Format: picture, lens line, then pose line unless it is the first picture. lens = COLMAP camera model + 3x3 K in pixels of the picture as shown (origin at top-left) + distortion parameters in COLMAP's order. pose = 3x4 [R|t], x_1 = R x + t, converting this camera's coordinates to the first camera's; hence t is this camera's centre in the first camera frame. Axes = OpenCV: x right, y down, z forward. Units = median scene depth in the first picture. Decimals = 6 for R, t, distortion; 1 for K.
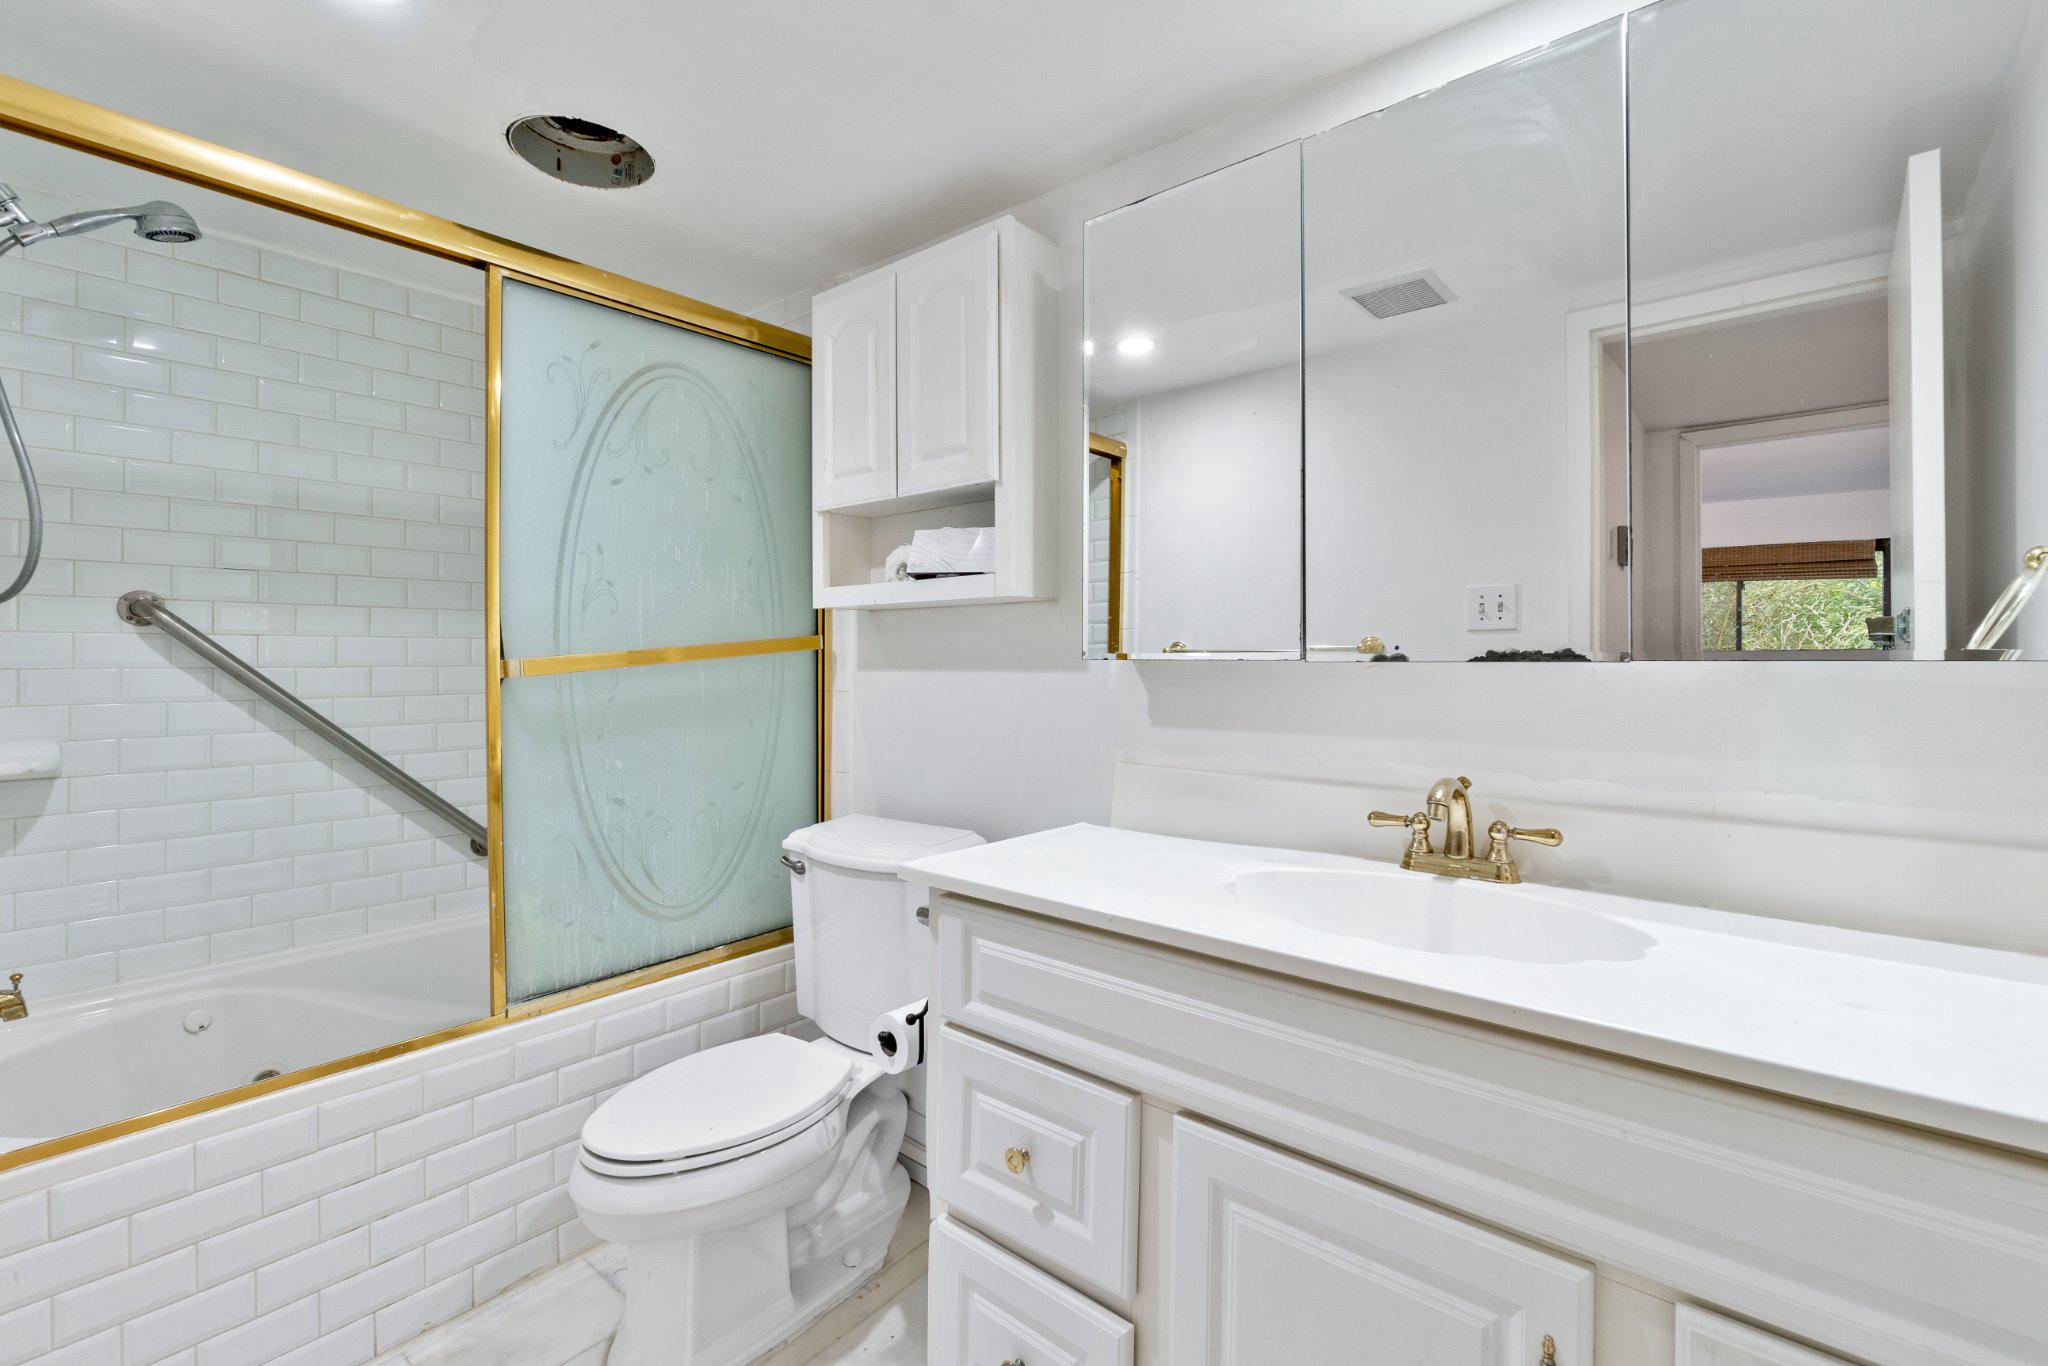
lens RADIAL K [[895.6, 0, 1012.5], [0, 895.6, 687.4], [0, 0, 1]] dist [-0.008146, 0.000232]
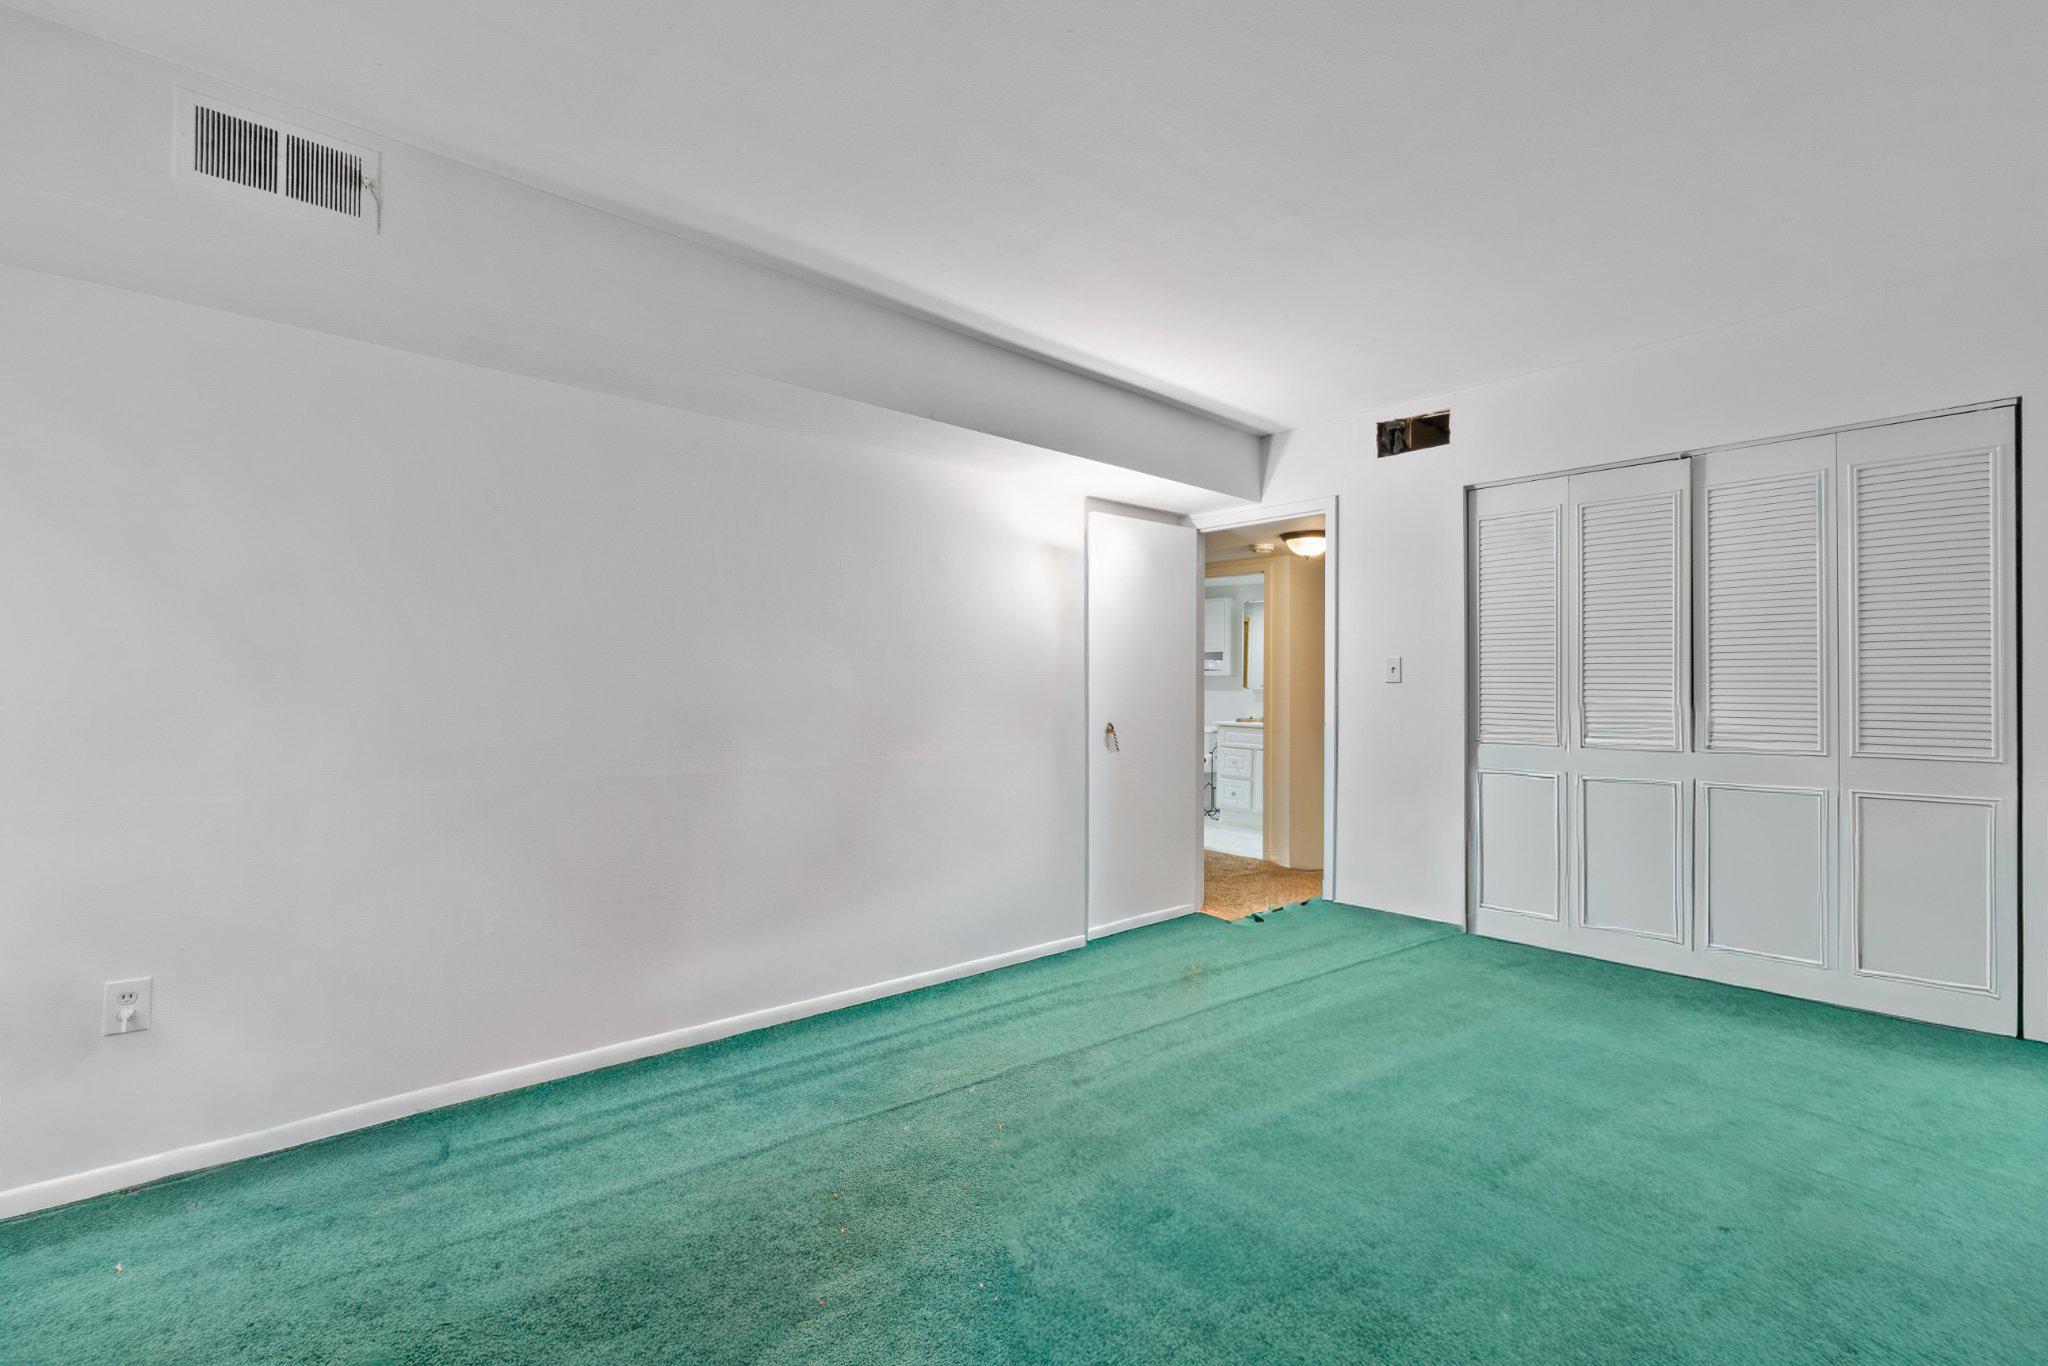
lens RADIAL K [[895.6, 0, 1012.5], [0, 895.6, 687.4], [0, 0, 1]] dist [-0.008146, 0.000232]
pose [[0.992274, 0.013400, -0.123339, -0.541738], [-0.017881, 0.999217, -0.035292, 0.154628], [0.122769, 0.037225, 0.991737, -3.894491]]
